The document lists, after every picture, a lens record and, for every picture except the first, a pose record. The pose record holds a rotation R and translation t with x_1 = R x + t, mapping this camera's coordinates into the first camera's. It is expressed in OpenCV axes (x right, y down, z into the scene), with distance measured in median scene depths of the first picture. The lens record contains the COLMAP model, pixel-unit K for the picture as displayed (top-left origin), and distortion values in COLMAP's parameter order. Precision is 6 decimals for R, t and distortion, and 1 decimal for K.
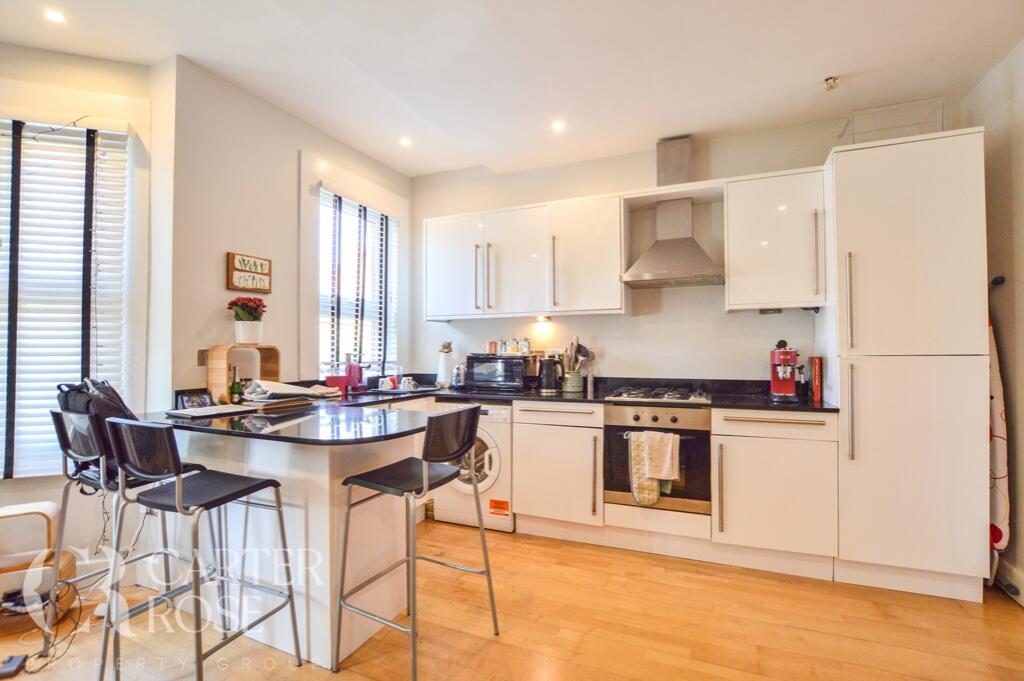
lens RADIAL K [[486.7, 0, 508.8], [0, 486.7, 346.2], [0, 0, 1]] dist [-0.018815, -0.000448]
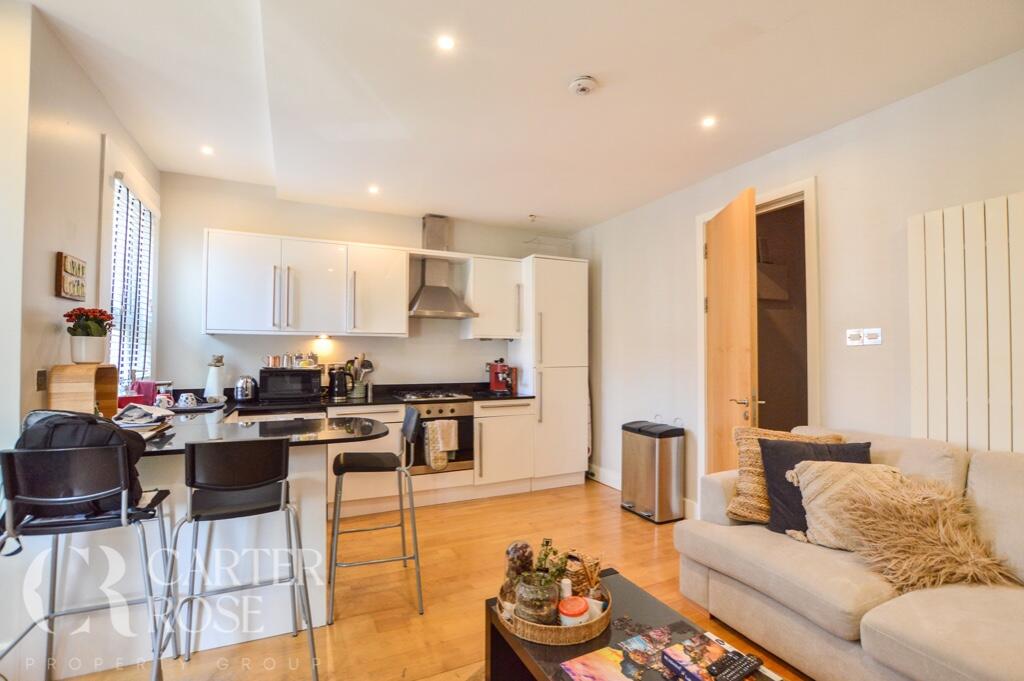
lens RADIAL K [[486.7, 0, 508.8], [0, 486.7, 346.2], [0, 0, 1]] dist [-0.018815, -0.000448]
pose [[0.641341, 0.017522, 0.767056, -0.704014], [-0.012727, 0.999845, -0.012198, -0.032944], [-0.767151, -0.001939, 0.641464, -0.105771]]
